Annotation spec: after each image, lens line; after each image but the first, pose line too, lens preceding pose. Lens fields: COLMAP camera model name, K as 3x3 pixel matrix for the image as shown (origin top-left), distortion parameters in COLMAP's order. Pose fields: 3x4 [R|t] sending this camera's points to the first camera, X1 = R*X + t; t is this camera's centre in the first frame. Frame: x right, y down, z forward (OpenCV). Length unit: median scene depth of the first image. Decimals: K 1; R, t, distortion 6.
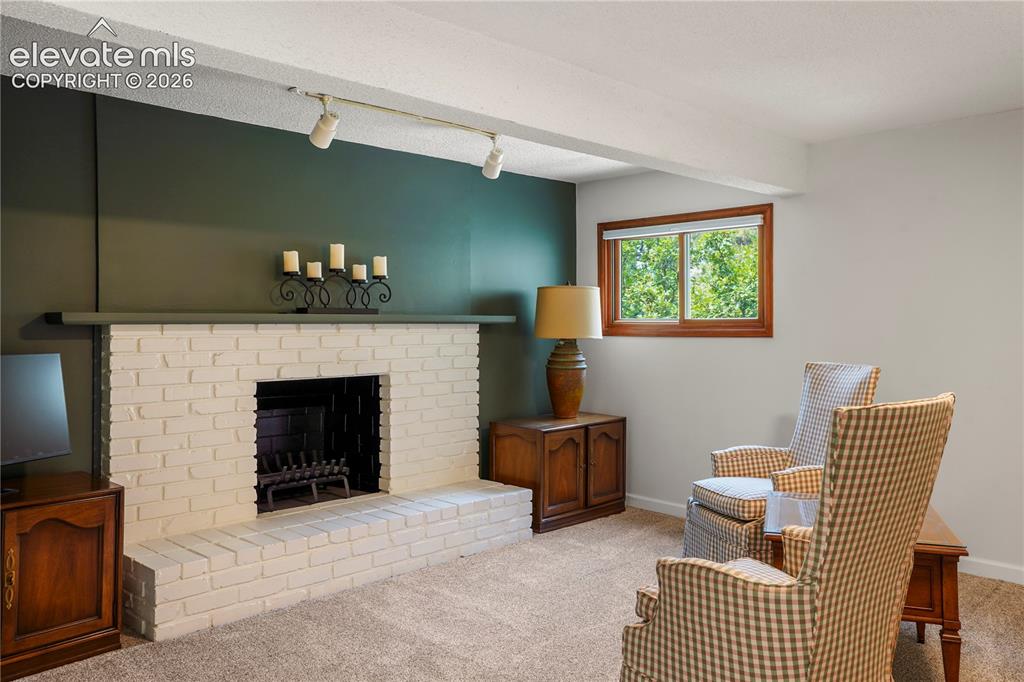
lens RADIAL K [[802.2, 0, 509.9], [0, 802.2, 328.1], [0, 0, 1]] dist [-0.039238, 0.120955]
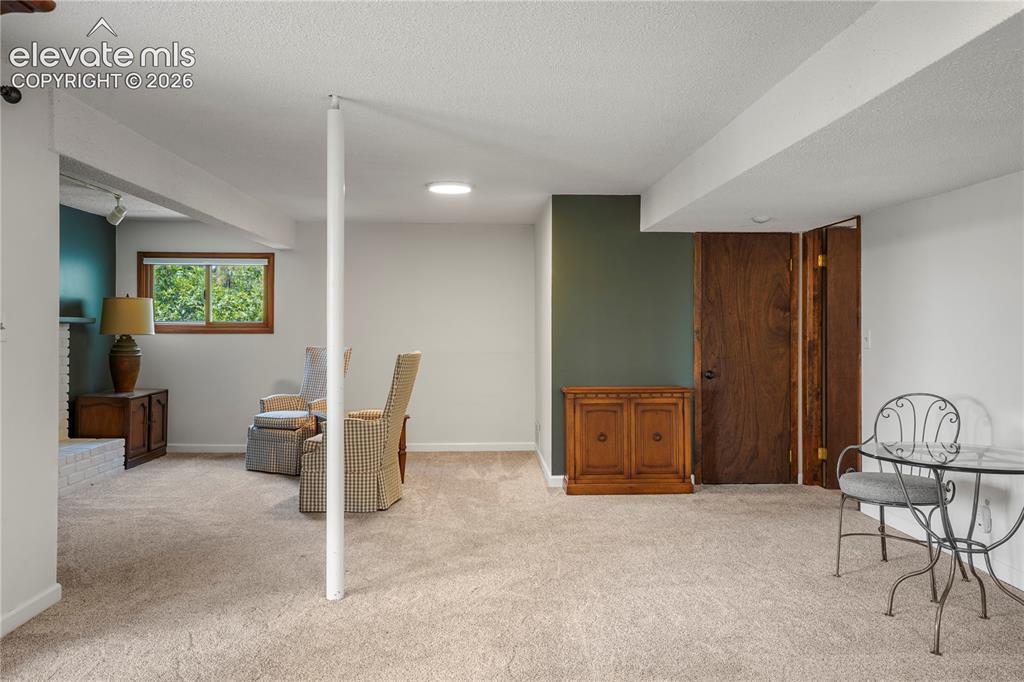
lens RADIAL K [[802.2, 0, 509.9], [0, 802.2, 328.1], [0, 0, 1]] dist [-0.039238, 0.120955]
pose [[0.682530, 0.005435, 0.730838, -0.517419], [-0.003003, 0.999985, -0.004631, 0.006166], [-0.730852, 0.000966, 0.682535, -0.462559]]
